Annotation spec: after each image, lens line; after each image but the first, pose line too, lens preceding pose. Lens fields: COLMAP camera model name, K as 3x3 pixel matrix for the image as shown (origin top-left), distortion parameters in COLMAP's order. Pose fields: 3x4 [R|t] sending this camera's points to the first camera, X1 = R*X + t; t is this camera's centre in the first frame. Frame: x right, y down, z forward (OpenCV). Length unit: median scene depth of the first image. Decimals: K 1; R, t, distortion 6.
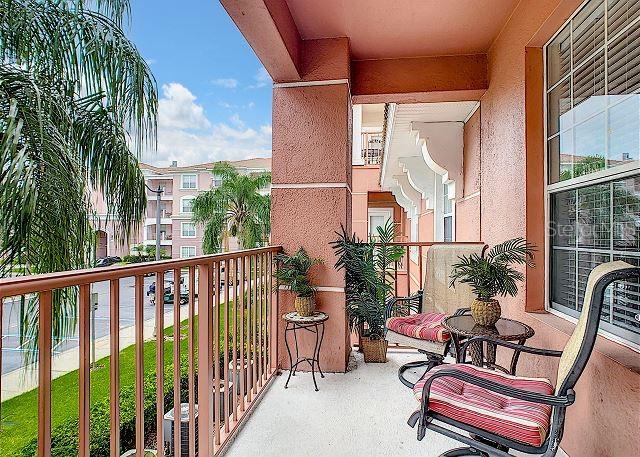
lens RADIAL K [[336.5, 0, 321.8], [0, 336.5, 234.0], [0, 0, 1]] dist [-0.001118, 0.000212]
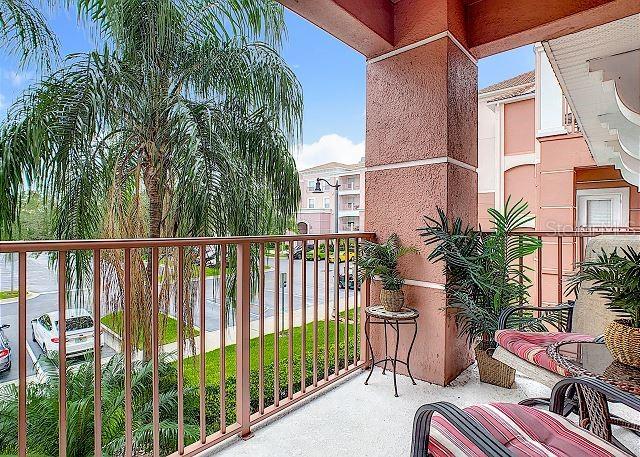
lens RADIAL K [[341.8, 0, 321.9], [0, 341.8, 229.7], [0, 0, 1]] dist [-0.020105, 0.001321]
pose [[0.821547, 0.006694, -0.570102, 0.296741], [-0.001614, 0.999954, 0.009416, 0.017992], [0.570139, -0.006815, 0.821520, 0.141927]]
